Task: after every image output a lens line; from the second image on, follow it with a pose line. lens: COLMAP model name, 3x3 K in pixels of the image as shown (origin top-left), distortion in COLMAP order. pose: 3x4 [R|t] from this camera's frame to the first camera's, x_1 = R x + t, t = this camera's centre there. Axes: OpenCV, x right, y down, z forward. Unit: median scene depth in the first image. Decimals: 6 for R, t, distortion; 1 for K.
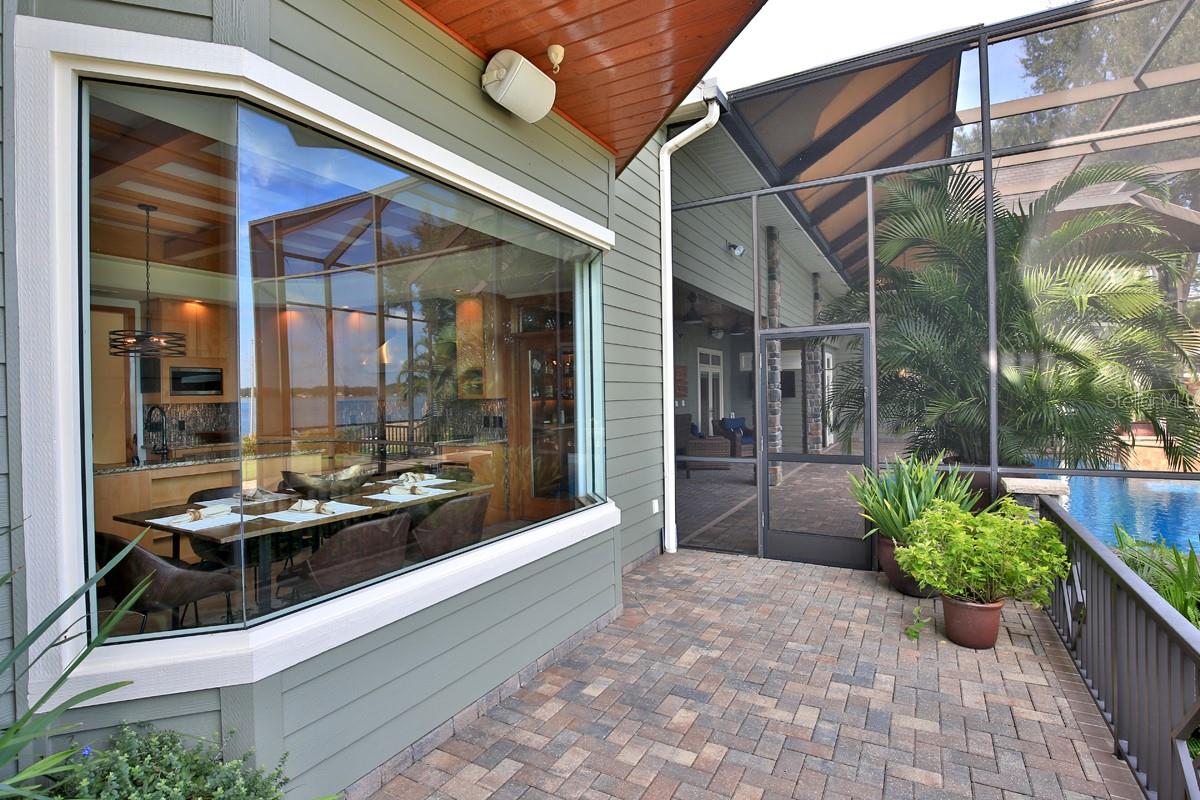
lens RADIAL K [[593.7, 0, 610.7], [0, 593.7, 401.0], [0, 0, 1]] dist [-0.020535, 0.000847]
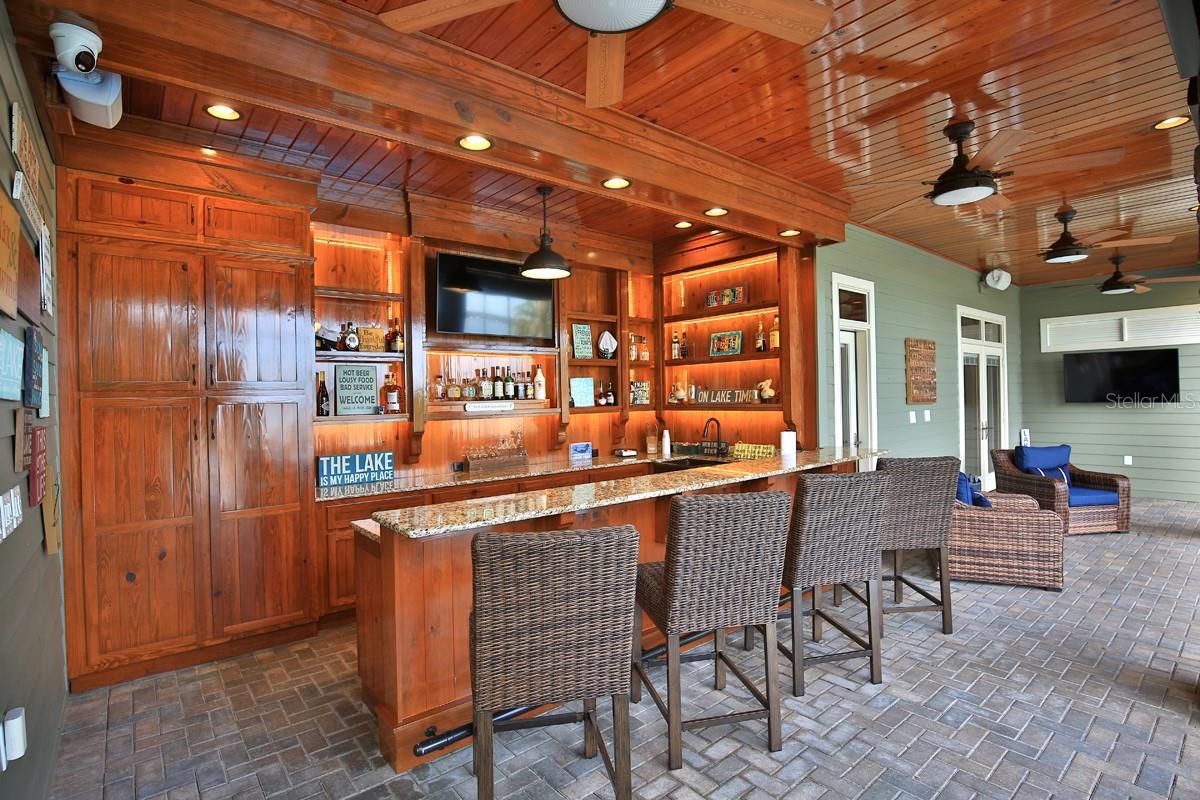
lens RADIAL K [[582.3, 0, 600.0], [0, 582.3, 400.0], [0, 0, 1]] dist [-0.019987, 0.000979]
pose [[0.929058, -0.003801, -0.369915, 0.104272], [0.002074, 0.999985, -0.005066, -0.015972], [0.369929, 0.003939, 0.929052, 1.004064]]
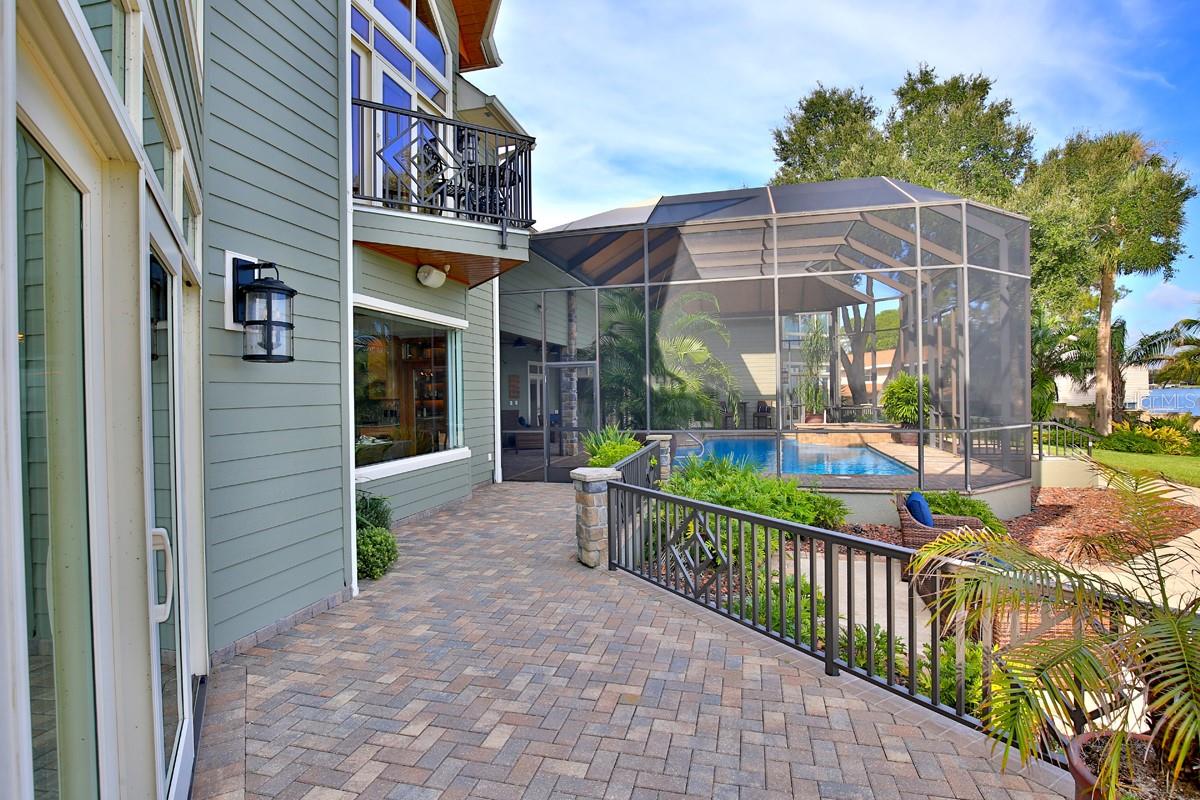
lens RADIAL K [[582.3, 0, 600.0], [0, 582.3, 400.0], [0, 0, 1]] dist [-0.019987, 0.000979]
pose [[0.970874, -0.000742, 0.239591, -0.021527], [0.001900, 0.999988, -0.004602, 0.008203], [-0.239585, 0.004924, 0.970863, -0.722610]]
